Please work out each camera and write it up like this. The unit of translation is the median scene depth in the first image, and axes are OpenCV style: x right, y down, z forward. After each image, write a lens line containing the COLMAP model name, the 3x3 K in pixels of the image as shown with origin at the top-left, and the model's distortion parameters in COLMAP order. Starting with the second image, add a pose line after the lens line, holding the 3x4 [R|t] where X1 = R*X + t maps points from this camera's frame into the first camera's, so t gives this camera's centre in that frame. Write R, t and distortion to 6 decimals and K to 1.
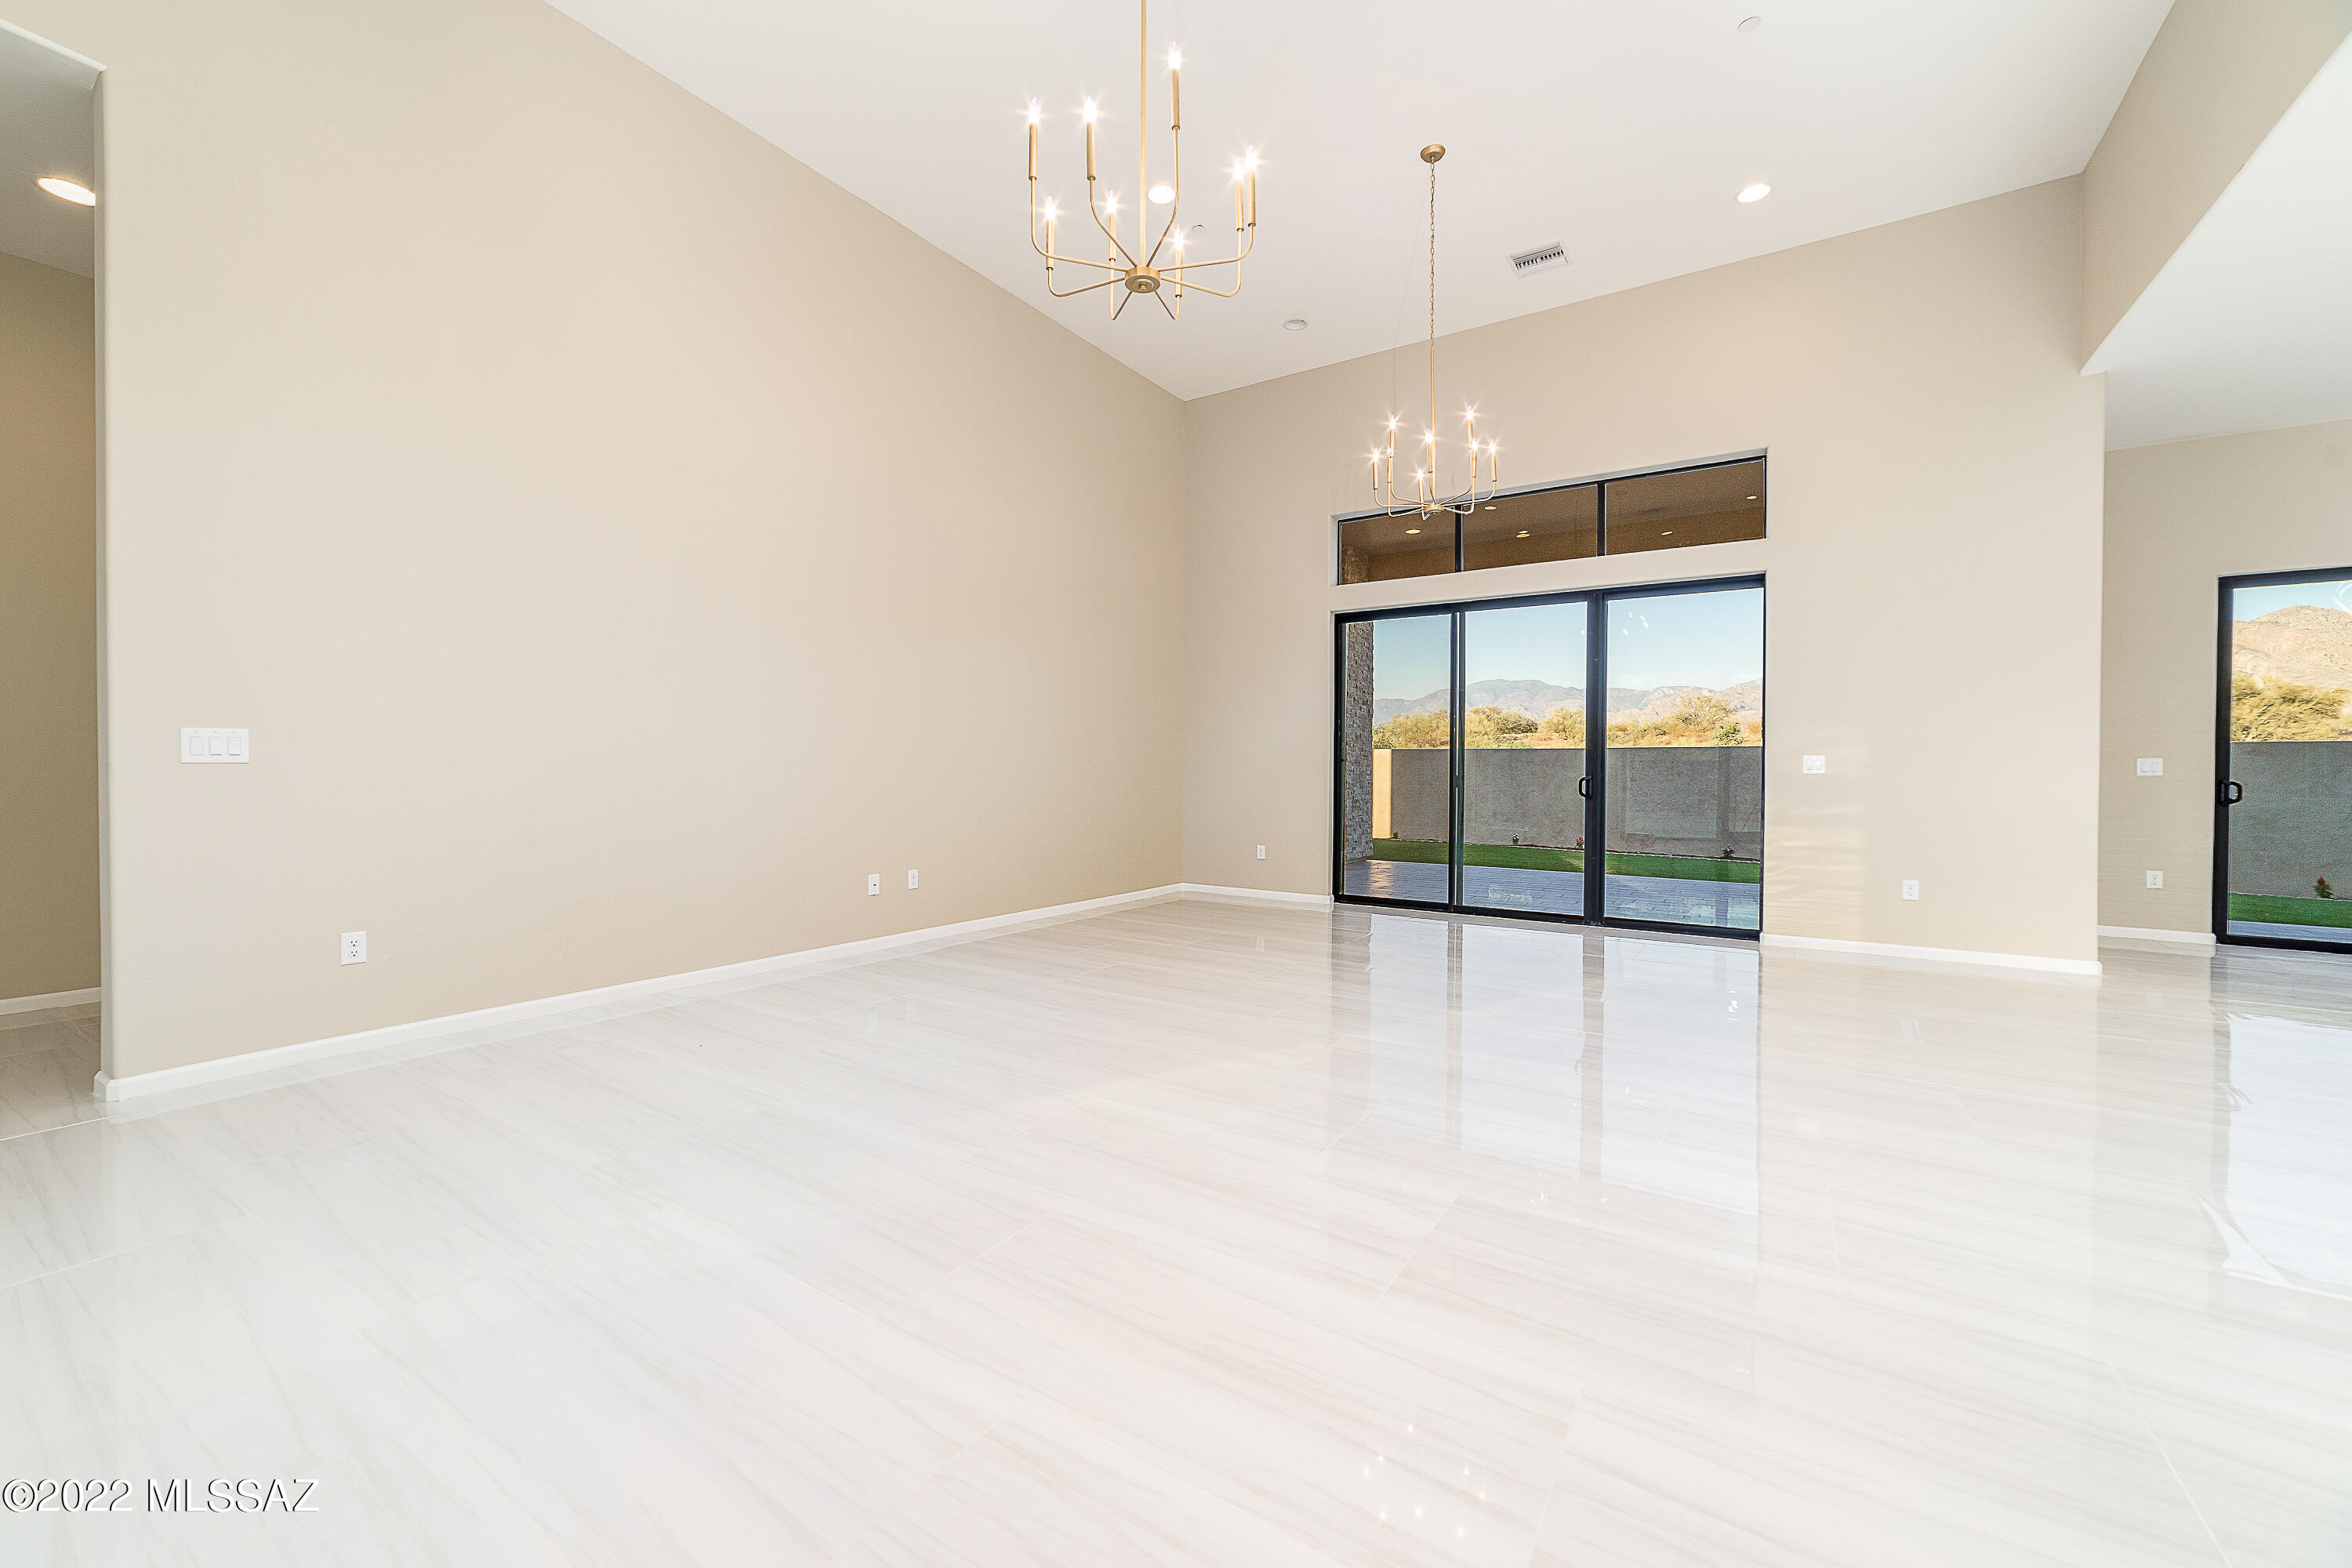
lens RADIAL K [[913.6, 0, 1165.1], [0, 913.6, 781.1], [0, 0, 1]] dist [-0.017586, 0.006267]
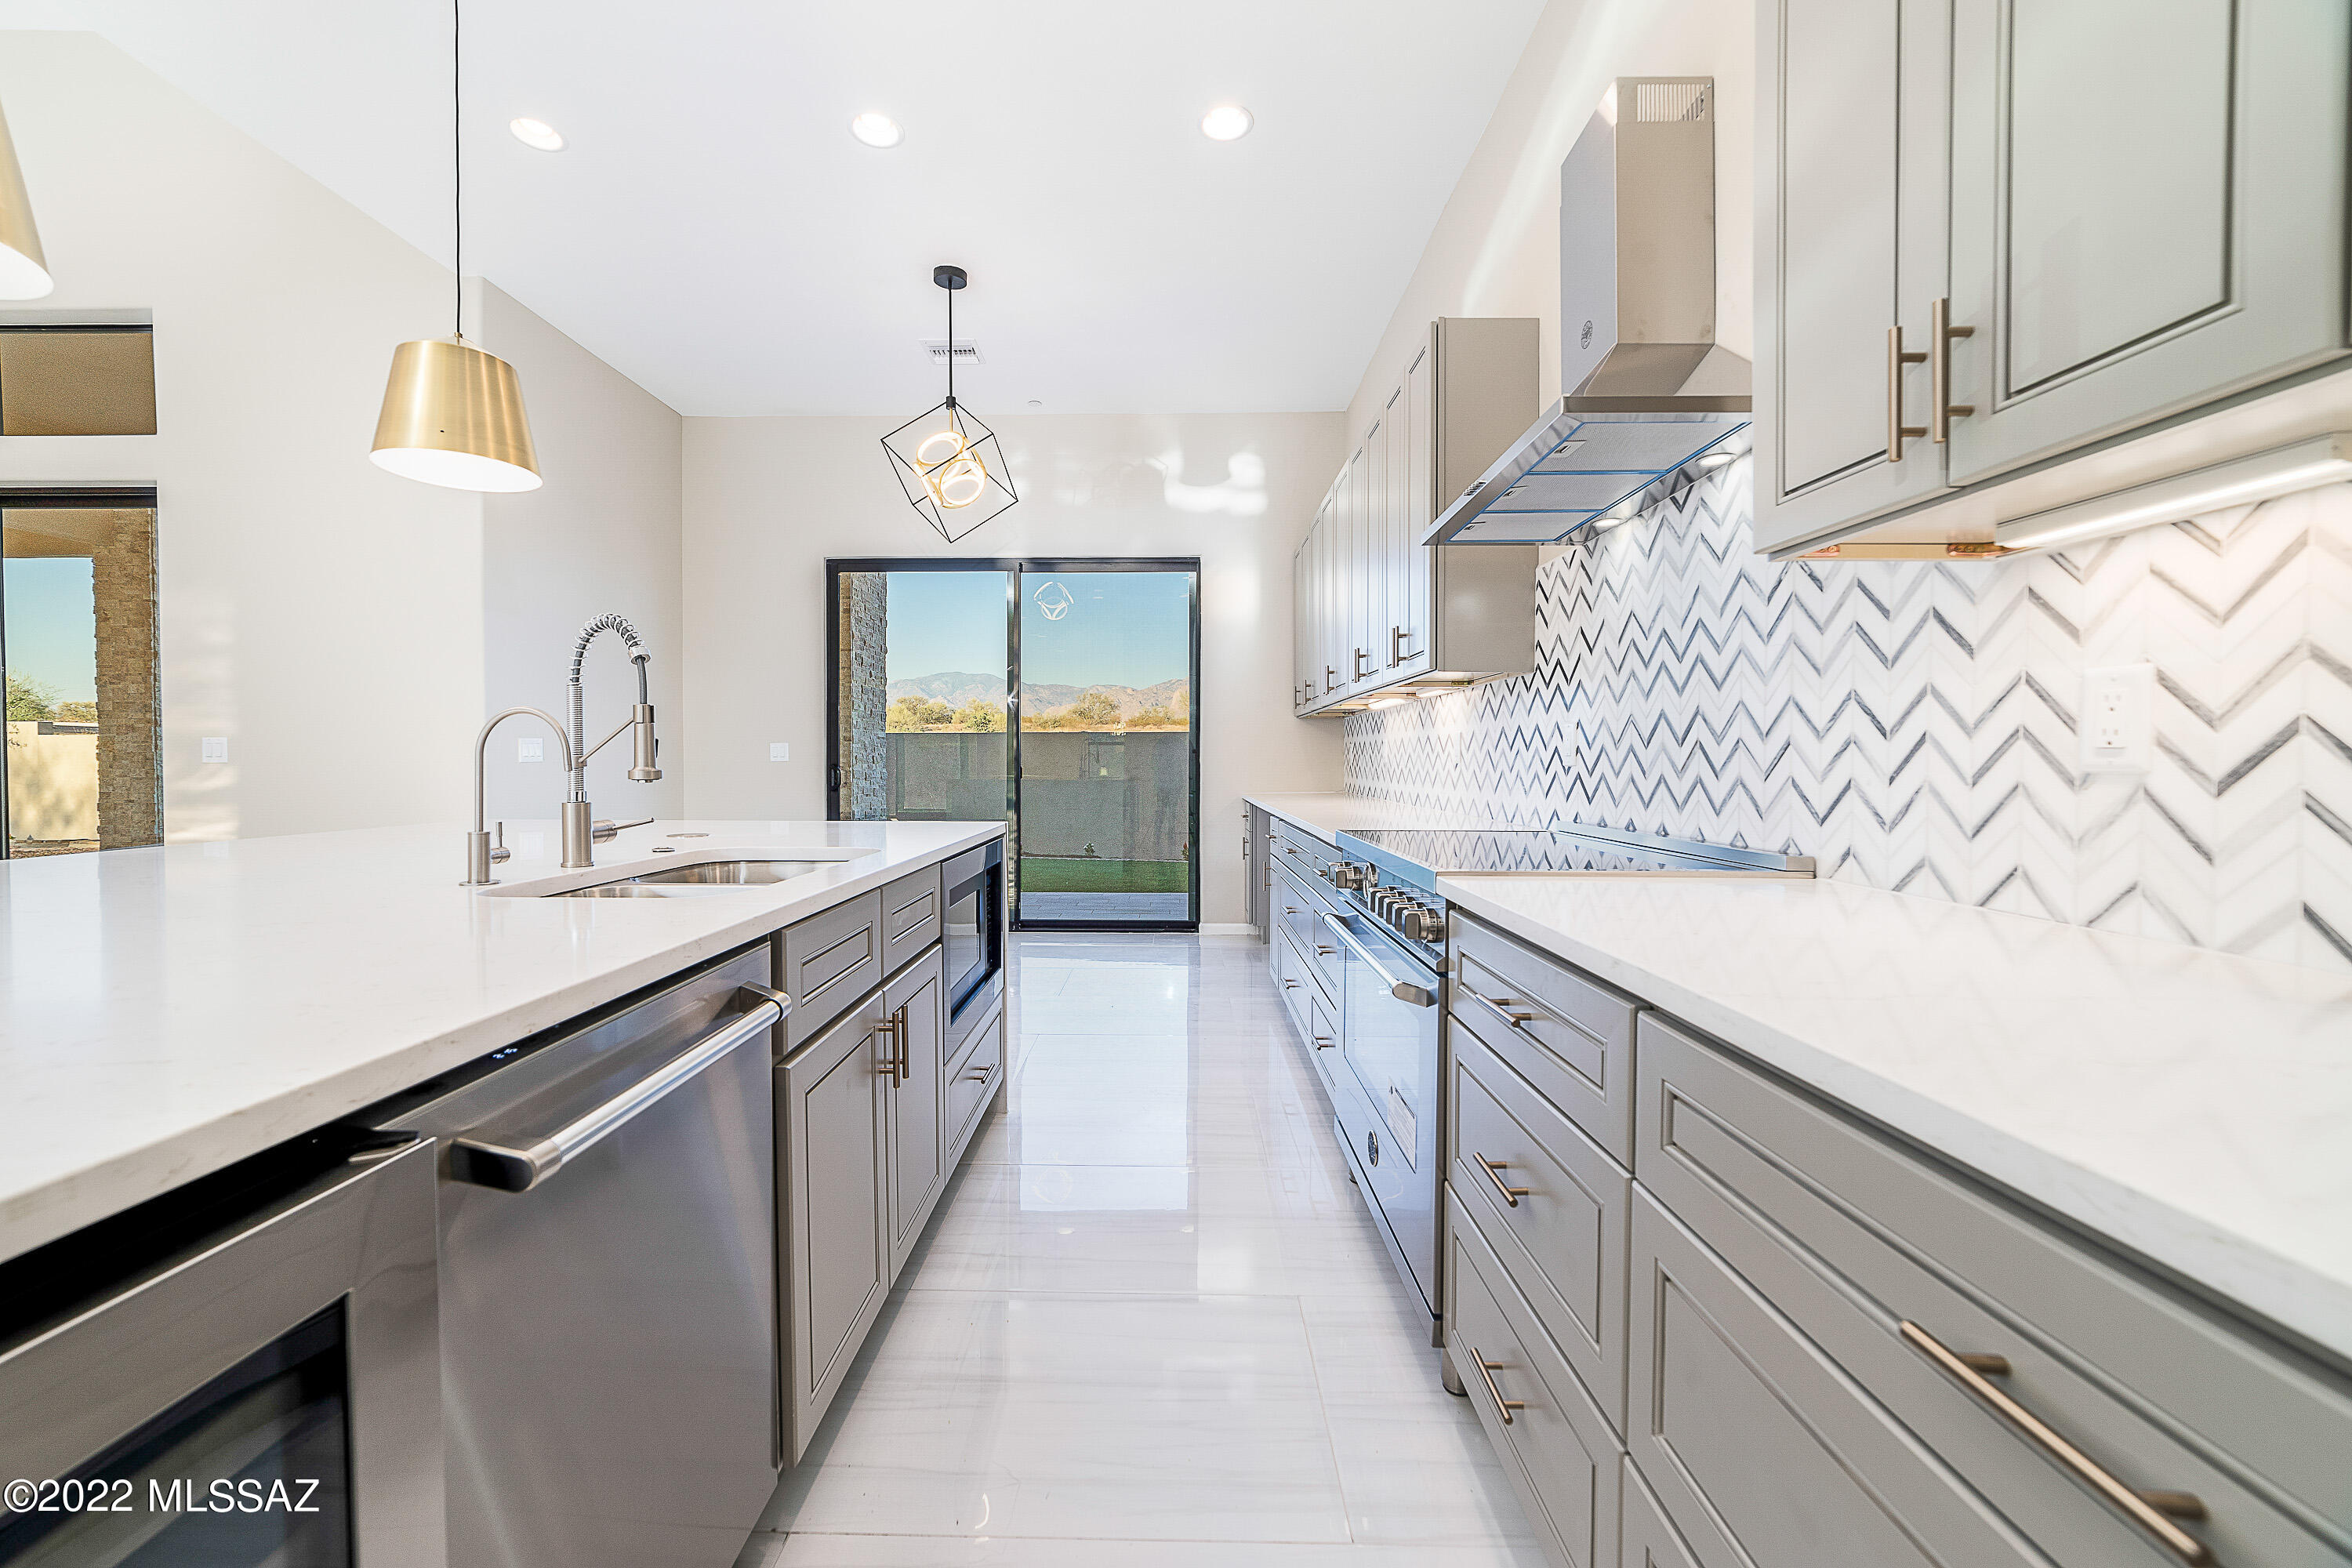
lens RADIAL K [[913.6, 0, 1161.8], [0, 913.6, 771.1], [0, 0, 1]] dist [-0.017586, 0.006267]
pose [[0.841962, -0.012974, 0.539381, 0.845608], [0.012854, 0.999909, 0.003988, 0.005187], [-0.539384, 0.003575, 0.842053, -0.027804]]
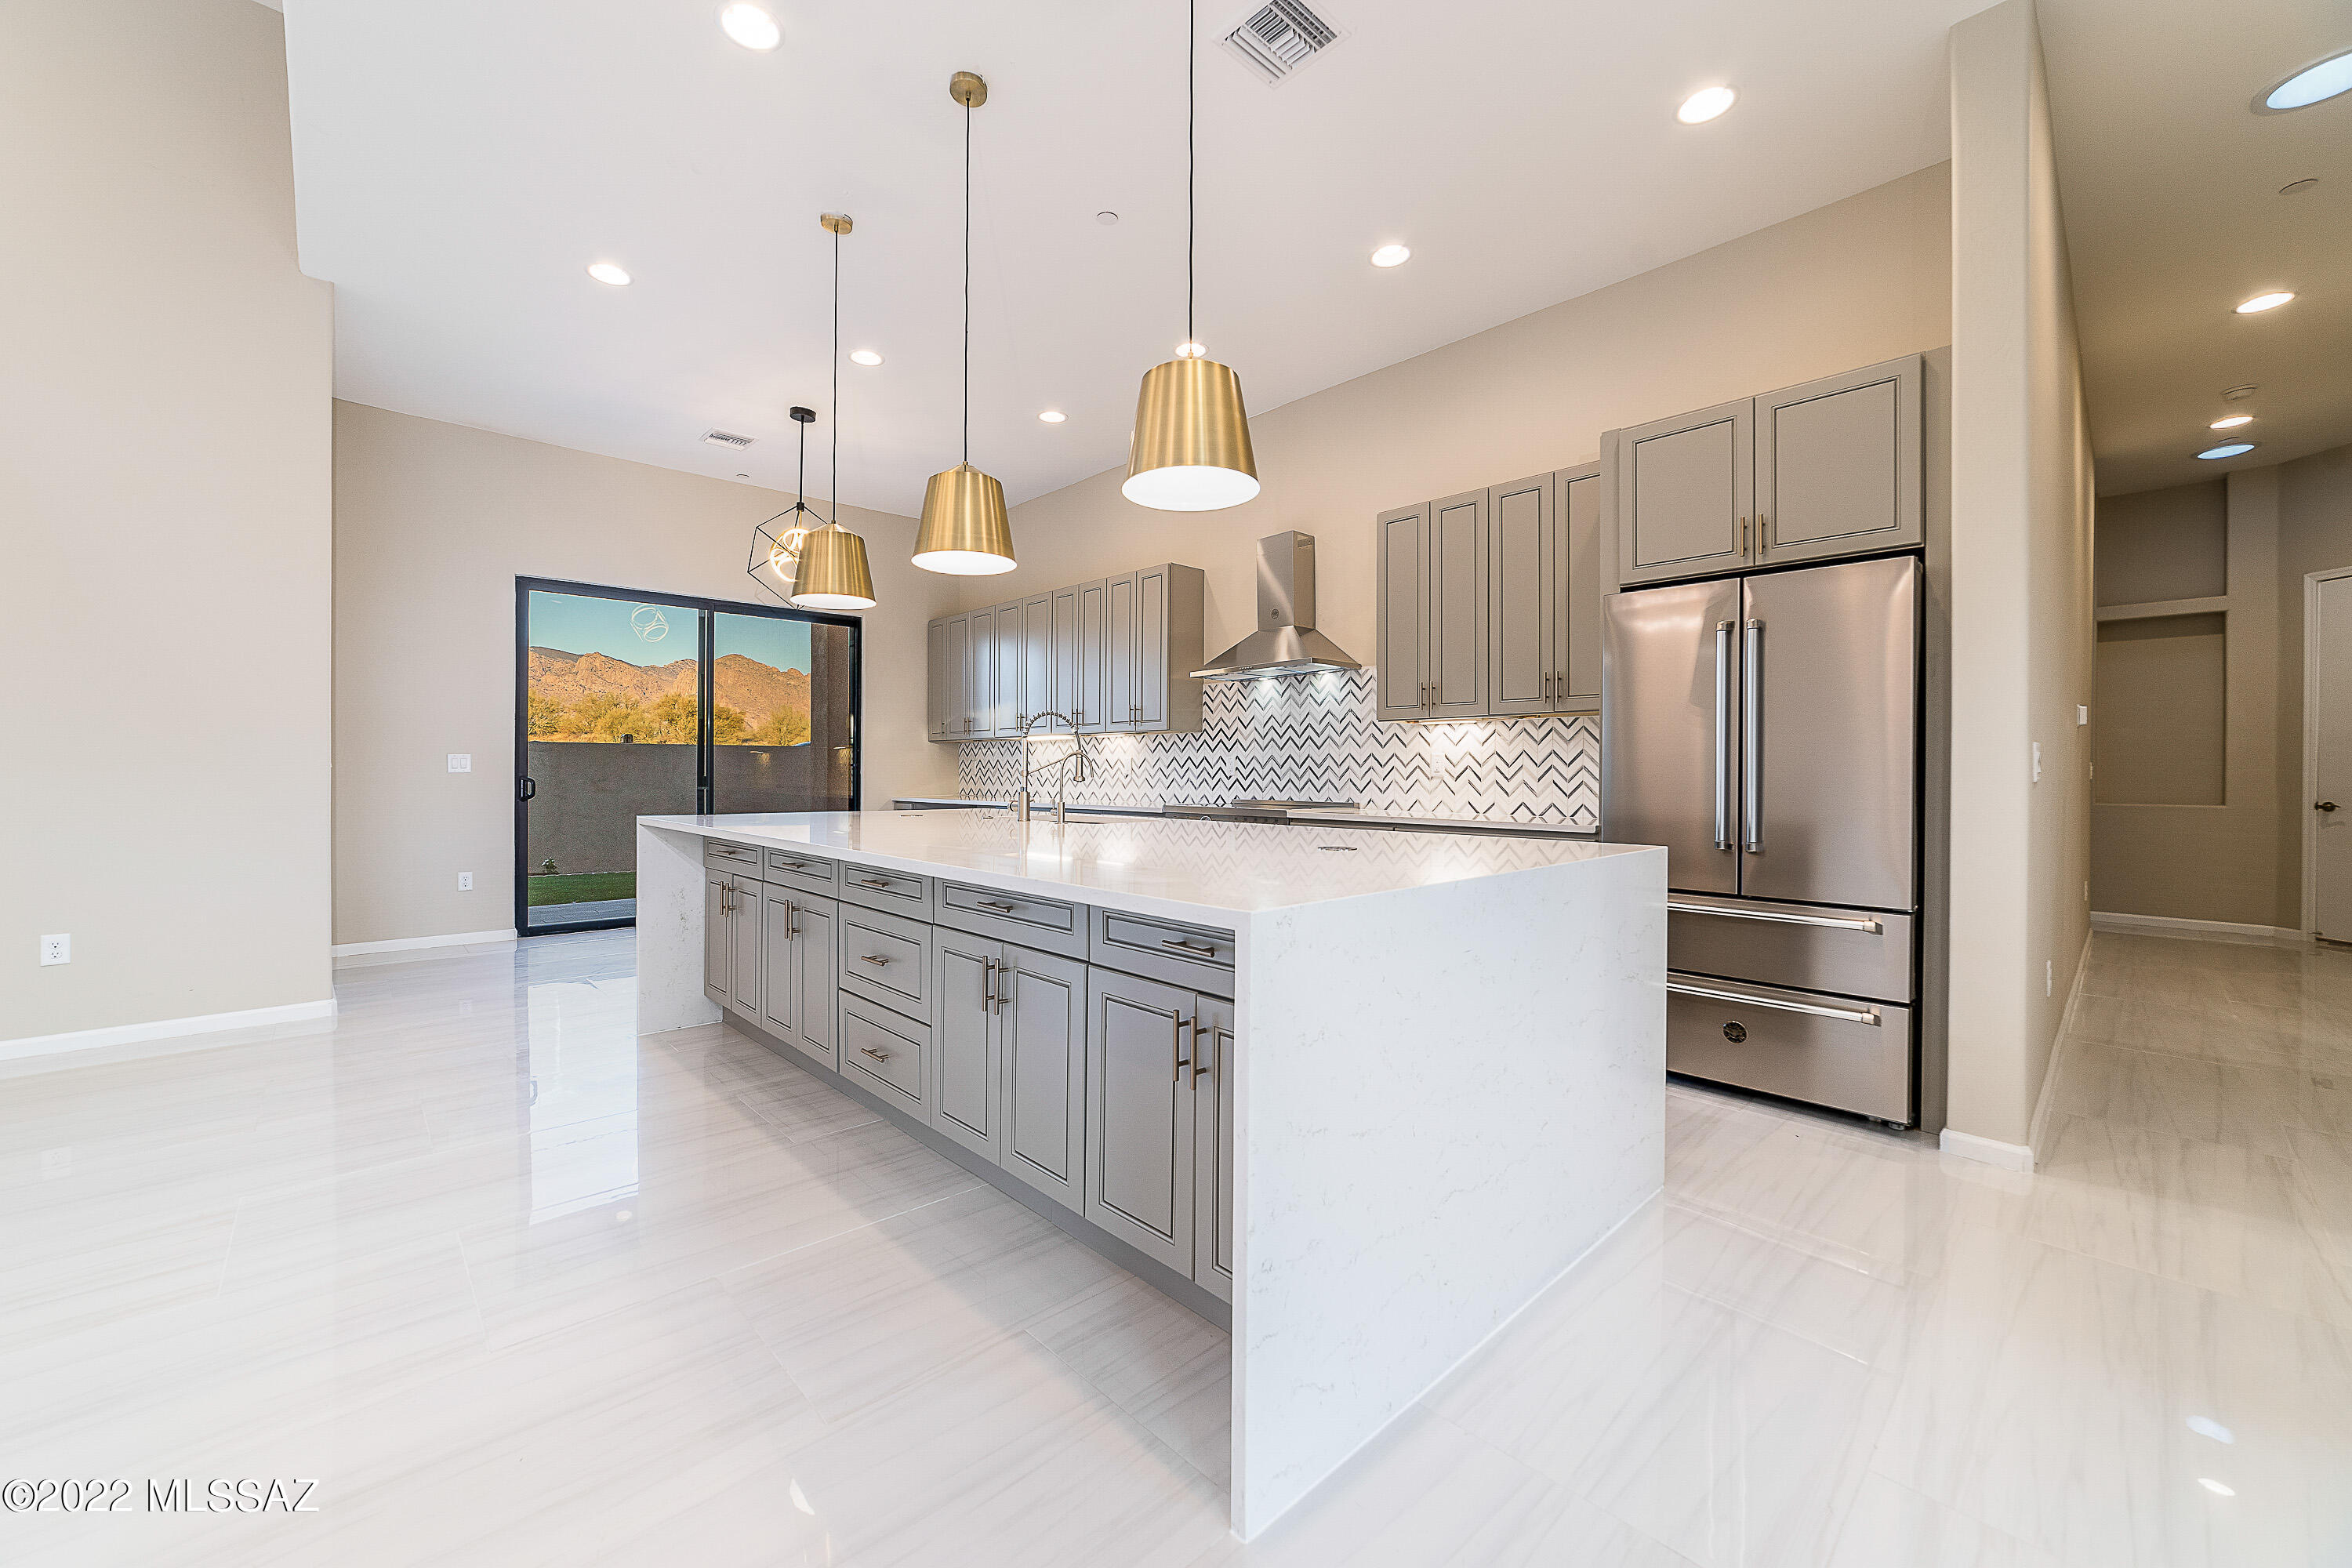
lens RADIAL K [[913.6, 0, 1159.8], [0, 913.6, 774.4], [0, 0, 1]] dist [-0.017586, 0.006267]
pose [[0.237462, -0.007161, 0.971370, 0.318587], [0.012448, 0.999913, 0.004328, 0.000878], [-0.971317, 0.011064, 0.237530, 0.057302]]
